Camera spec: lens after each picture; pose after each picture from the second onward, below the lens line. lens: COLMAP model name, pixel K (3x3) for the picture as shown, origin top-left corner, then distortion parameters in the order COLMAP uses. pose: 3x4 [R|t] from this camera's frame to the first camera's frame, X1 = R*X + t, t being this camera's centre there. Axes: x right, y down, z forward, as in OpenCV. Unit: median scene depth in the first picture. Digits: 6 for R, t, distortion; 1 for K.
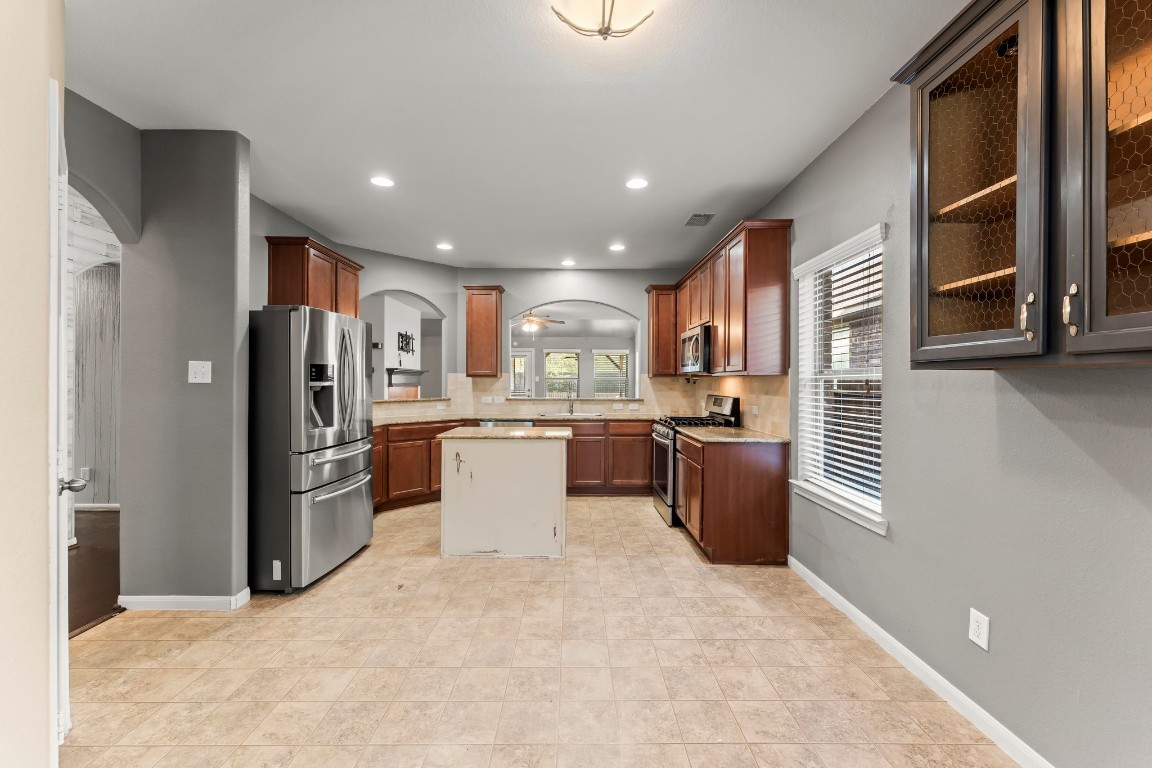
lens RADIAL K [[478.8, 0, 568.3], [0, 478.8, 383.7], [0, 0, 1]] dist [-0.000447, -0.000393]
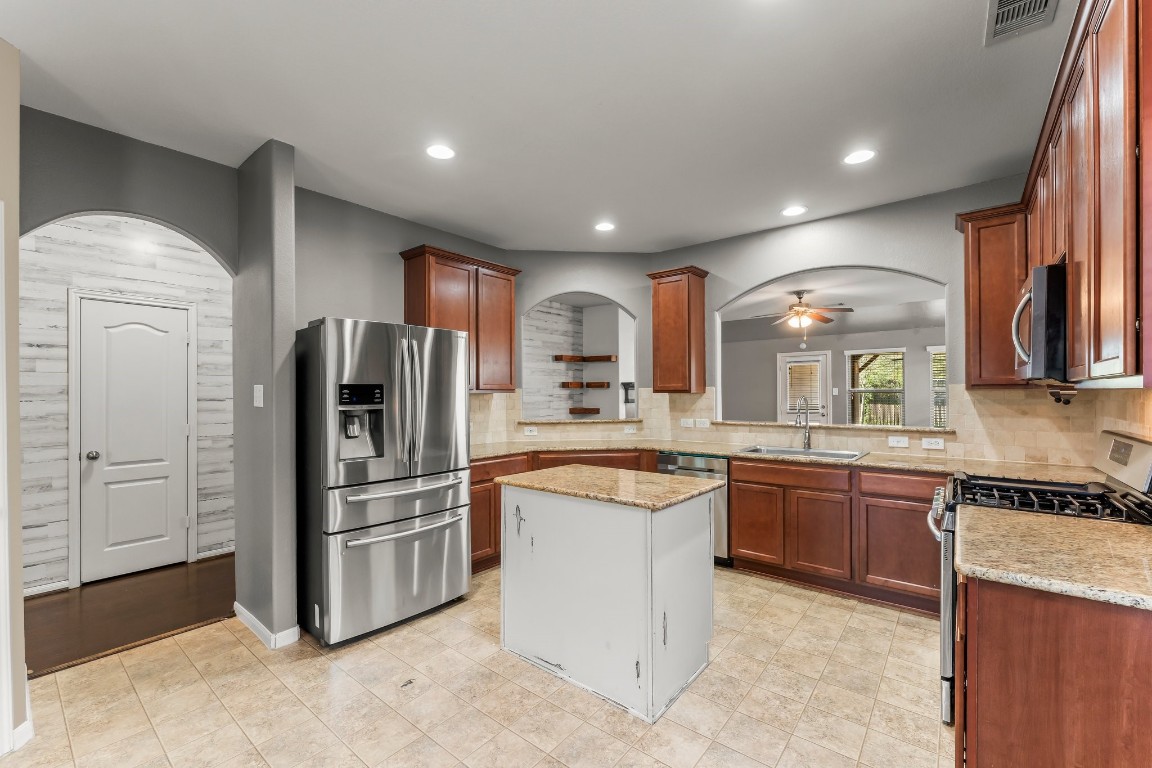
lens RADIAL K [[478.8, 0, 571.2], [0, 478.8, 394.4], [0, 0, 1]] dist [-0.000447, -0.000393]
pose [[0.771503, -0.005994, -0.636197, 0.214154], [0.004978, 0.999982, -0.003384, -0.011977], [0.636206, -0.000557, 0.771519, 0.398670]]
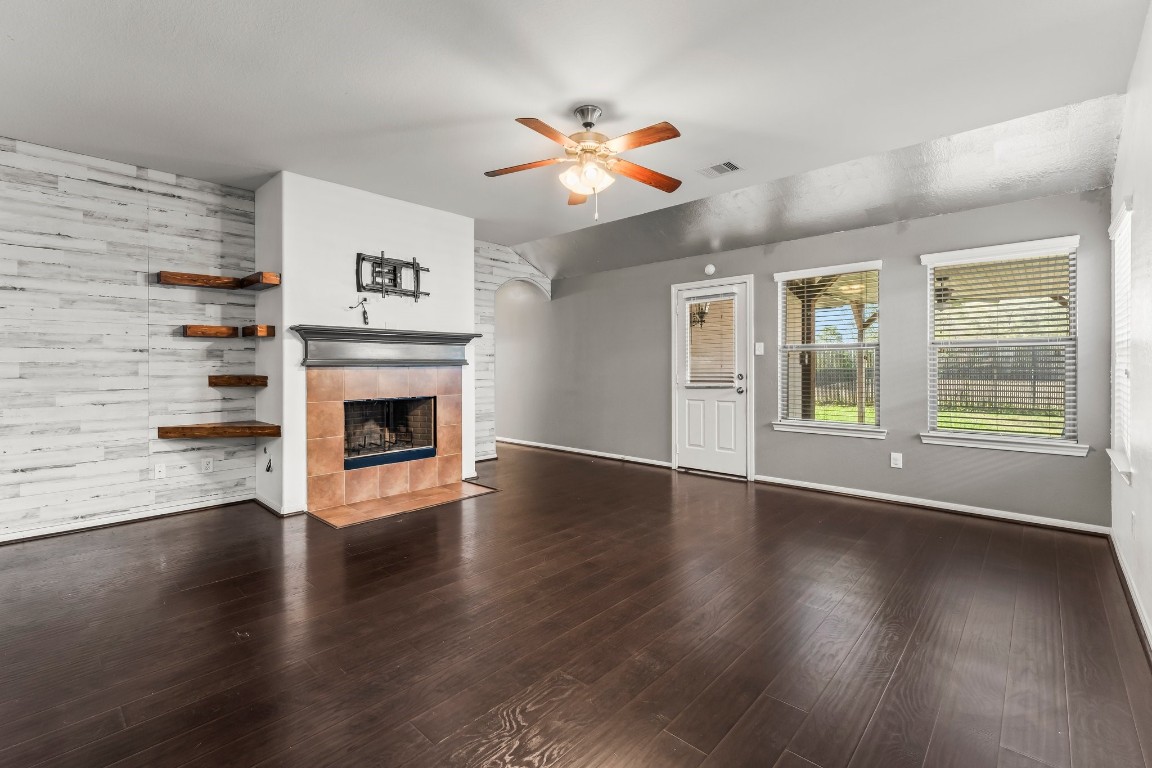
lens RADIAL K [[489.5, 0, 580.6], [0, 489.5, 371.4], [0, 0, 1]] dist [-0.008713, -0.001863]
pose [[0.725843, 0.004677, -0.687845, 0.261928], [0.001183, 0.999967, 0.008048, 0.013772], [0.687860, -0.006656, 0.725813, 1.400307]]
